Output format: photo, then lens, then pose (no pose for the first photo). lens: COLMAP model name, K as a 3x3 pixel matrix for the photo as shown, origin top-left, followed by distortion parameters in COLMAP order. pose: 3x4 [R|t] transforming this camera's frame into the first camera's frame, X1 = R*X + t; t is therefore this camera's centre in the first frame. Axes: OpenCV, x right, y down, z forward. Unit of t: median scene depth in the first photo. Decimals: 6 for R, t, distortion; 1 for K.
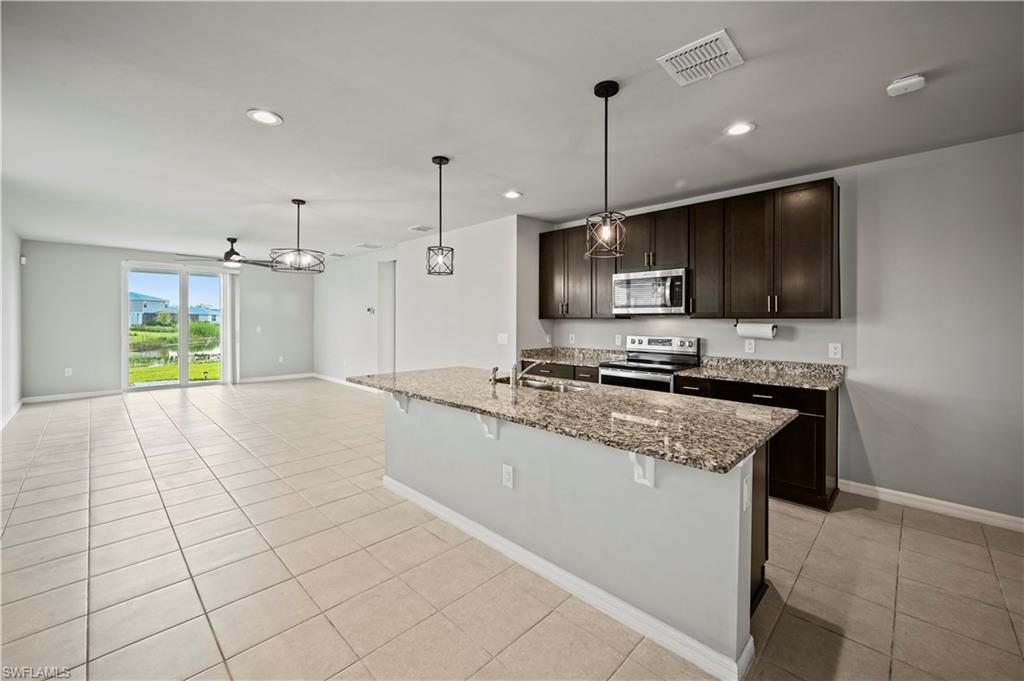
lens RADIAL K [[413.7, 0, 520.0], [0, 413.7, 322.8], [0, 0, 1]] dist [0.002293, 0.000148]
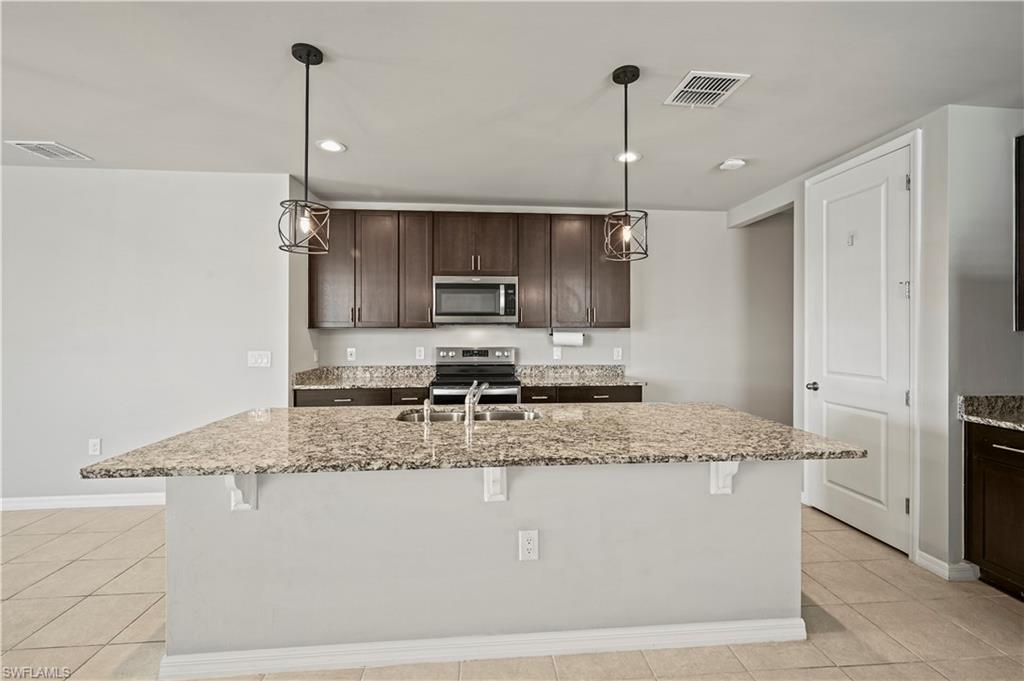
lens RADIAL K [[433.0, 0, 511.7], [0, 433.0, 333.0], [0, 0, 1]] dist [-0.010380, 0.000143]
pose [[0.661482, -0.006388, 0.749933, -0.381887], [0.008233, 0.999965, 0.001256, 0.000074], [-0.749916, 0.005343, 0.661512, 0.328687]]
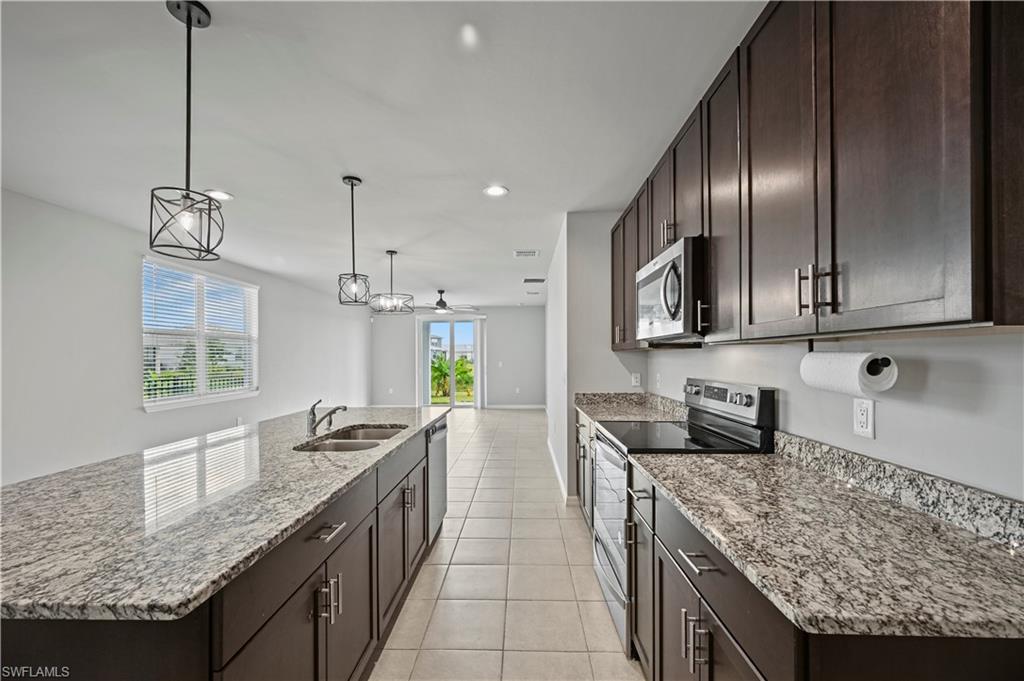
lens RADIAL K [[413.7, 0, 510.8], [0, 413.7, 357.2], [0, 0, 1]] dist [0.002293, 0.000148]
pose [[0.677530, -0.005450, -0.735475, 0.607084], [0.001768, 0.999982, -0.005782, 0.006446], [0.735493, 0.002617, 0.677527, 0.534677]]
